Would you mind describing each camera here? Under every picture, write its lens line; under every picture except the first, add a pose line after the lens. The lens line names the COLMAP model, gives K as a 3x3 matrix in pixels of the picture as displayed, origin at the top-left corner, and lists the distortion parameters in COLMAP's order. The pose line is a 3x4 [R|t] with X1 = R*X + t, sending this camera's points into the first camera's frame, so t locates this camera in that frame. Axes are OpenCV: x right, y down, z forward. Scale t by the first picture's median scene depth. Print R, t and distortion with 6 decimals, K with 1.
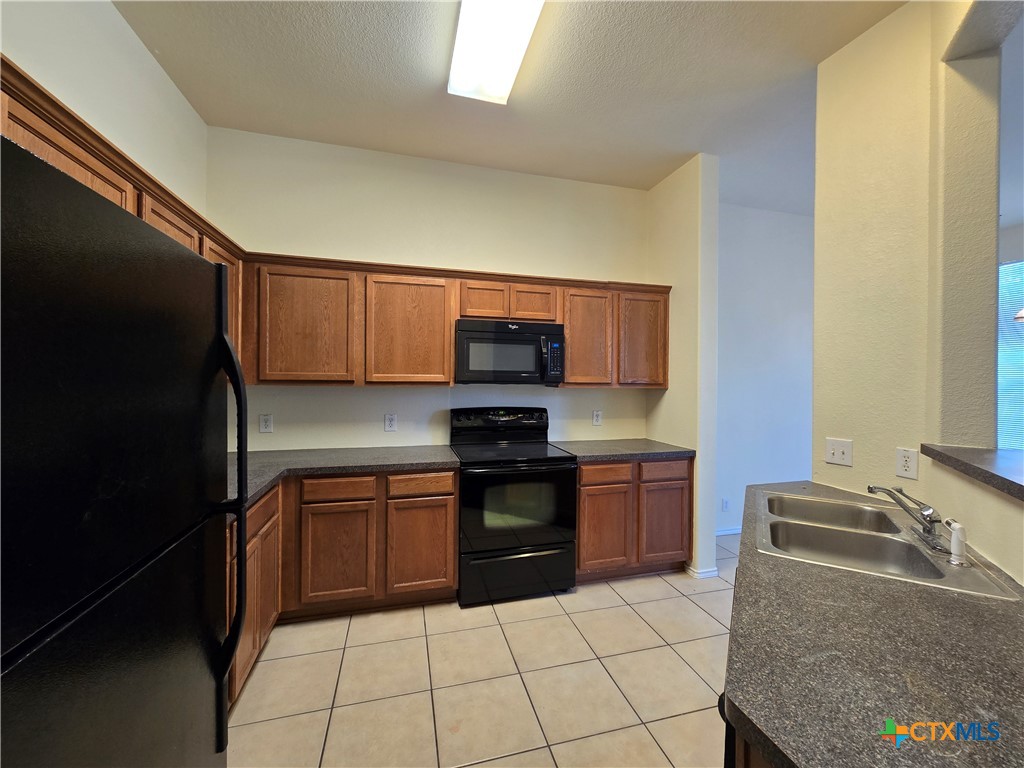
lens RADIAL K [[422.1, 0, 522.5], [0, 422.1, 379.0], [0, 0, 1]] dist [0.001307, -0.000313]
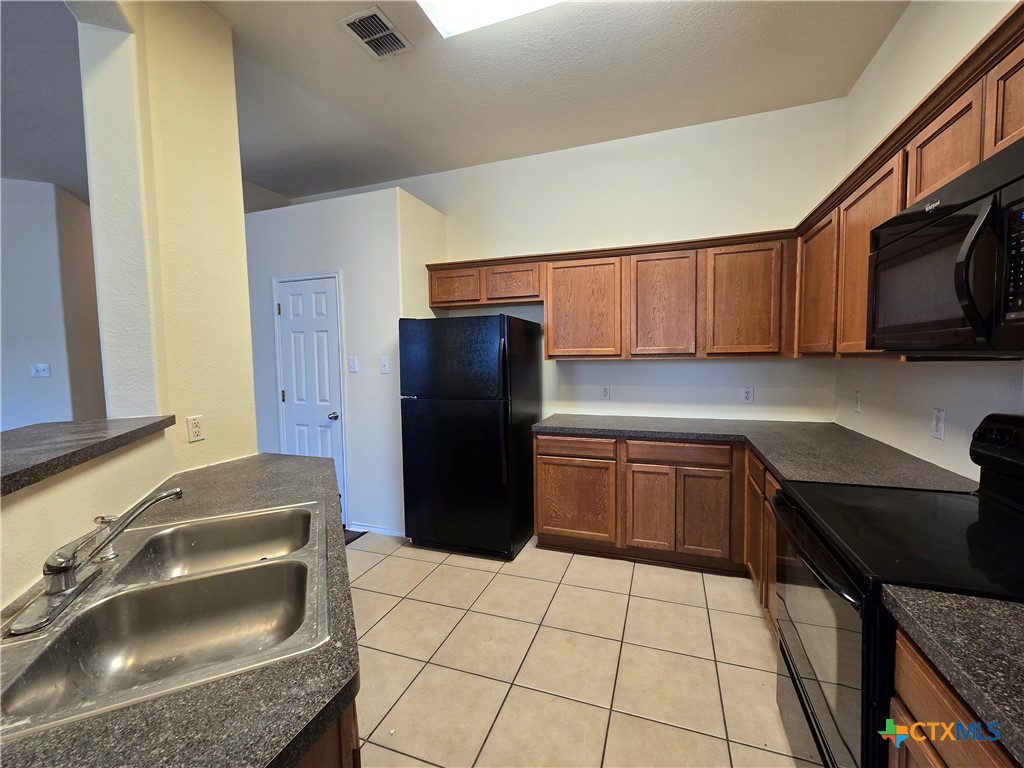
lens RADIAL K [[422.1, 0, 522.1], [0, 422.1, 379.4], [0, 0, 1]] dist [0.001307, -0.000313]
pose [[-0.582715, 0.041840, -0.811599, 0.514504], [0.007860, 0.998917, 0.045853, 0.012528], [0.812638, 0.020340, -0.582413, 0.931160]]
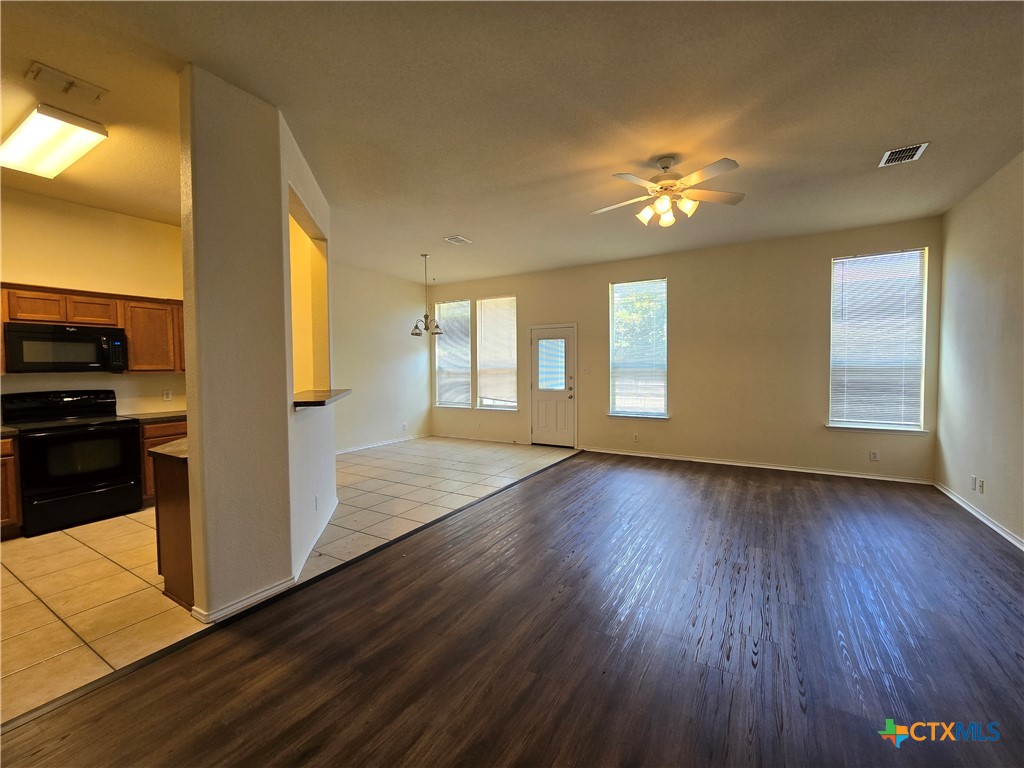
lens RADIAL K [[422.1, 0, 523.8], [0, 422.1, 380.3], [0, 0, 1]] dist [0.001307, -0.000313]
pose [[0.715782, -0.042281, 0.697043, 0.064251], [0.016578, 0.998913, 0.043568, 0.003133], [-0.698127, -0.019630, 0.715704, -0.966331]]
